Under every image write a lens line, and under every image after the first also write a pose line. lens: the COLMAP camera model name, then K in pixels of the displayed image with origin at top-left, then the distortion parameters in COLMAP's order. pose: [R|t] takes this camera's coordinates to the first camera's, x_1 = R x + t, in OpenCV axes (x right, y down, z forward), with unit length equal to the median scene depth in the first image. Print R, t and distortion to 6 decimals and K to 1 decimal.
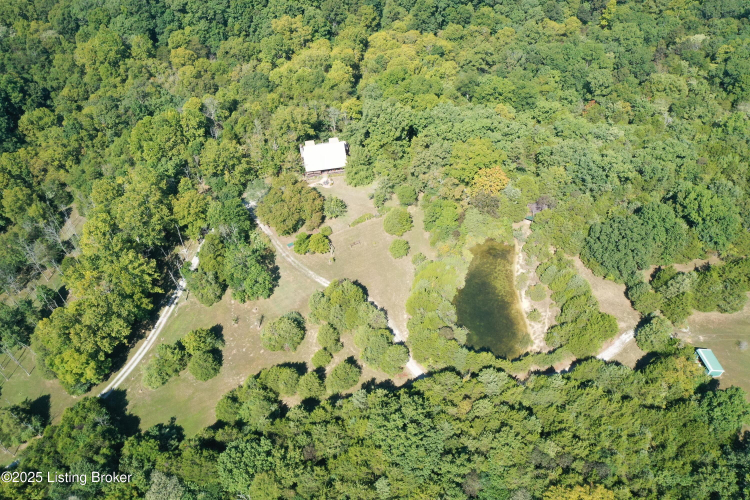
lens RADIAL K [[594.6, 0, 375.0], [0, 594.6, 250.0], [0, 0, 1]] dist [0.001875, -0.004163]
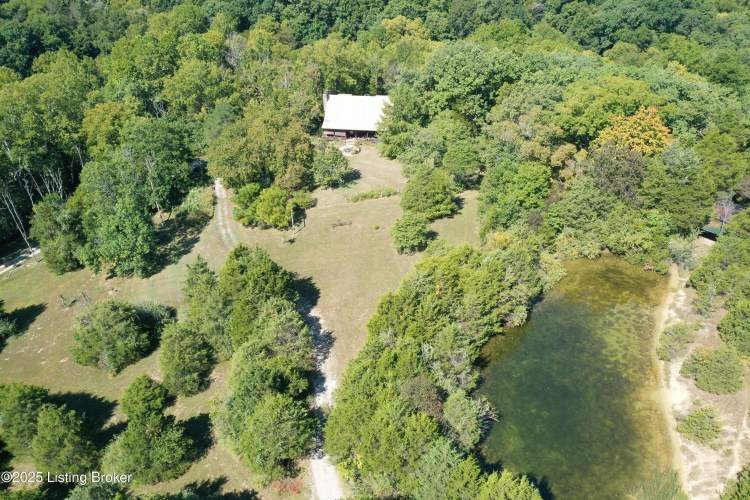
lens RADIAL K [[594.6, 0, 375.0], [0, 594.6, 250.0], [0, 0, 1]] dist [0.001875, -0.004163]
pose [[0.947581, 0.170139, -0.270450, 0.147034], [-0.225265, 0.956019, -0.187840, 0.108214], [0.226597, 0.238917, 0.944231, 0.540962]]
